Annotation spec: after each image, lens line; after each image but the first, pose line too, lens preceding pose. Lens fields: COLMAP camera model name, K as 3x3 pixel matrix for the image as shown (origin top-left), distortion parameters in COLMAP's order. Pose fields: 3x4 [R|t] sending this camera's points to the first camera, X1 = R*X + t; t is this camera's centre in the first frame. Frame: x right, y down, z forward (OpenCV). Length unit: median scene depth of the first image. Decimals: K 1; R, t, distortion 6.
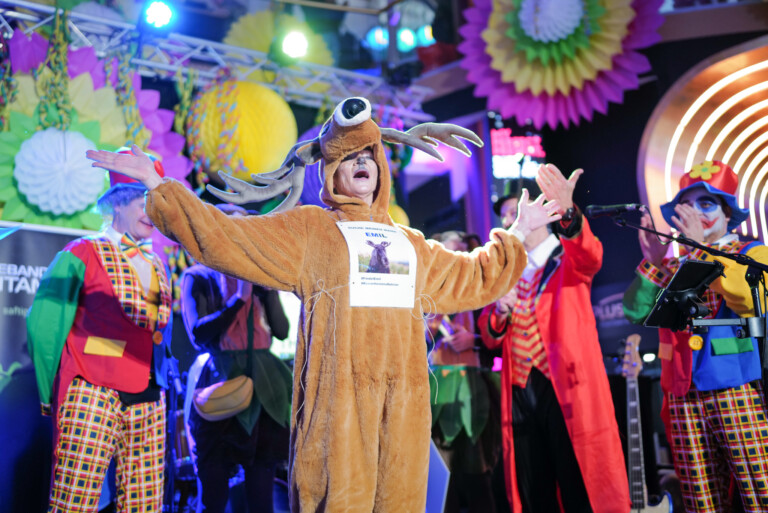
lens RADIAL K [[740.9, 0, 384.0], [0, 740.9, 256.5], [0, 0, 1]] dist [0.010263, 0.000551]
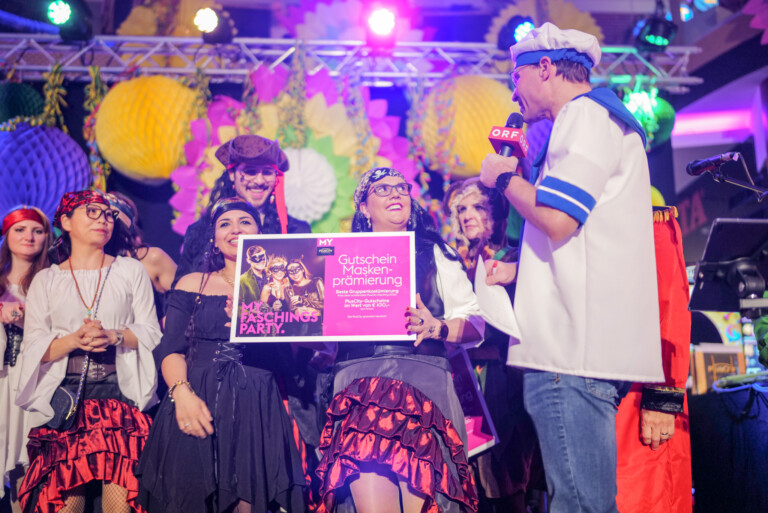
lens RADIAL K [[740.5, 0, 372.4], [0, 740.5, 256.5], [0, 0, 1]] dist [0.003813, 0.019940]
pose [[0.866520, -0.055215, -0.496079, 0.193709], [0.053010, 0.998422, -0.018532, 0.015974], [0.496319, -0.010239, 0.868080, 0.095206]]
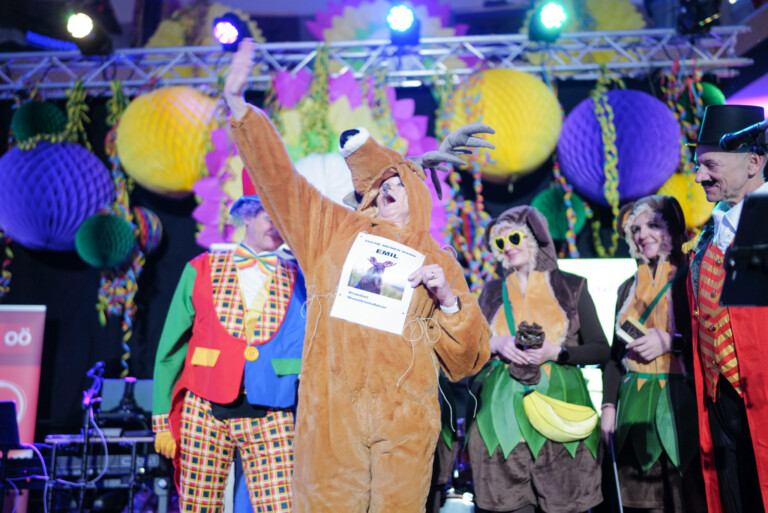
lens RADIAL K [[740.9, 0, 384.0], [0, 740.9, 256.5], [0, 0, 1]] dist [0.010263, 0.000551]
pose [[0.829477, -0.094993, -0.550404, 0.203855], [0.088365, 0.995339, -0.038615, 0.024321], [0.551507, -0.016606, 0.834005, 0.157373]]
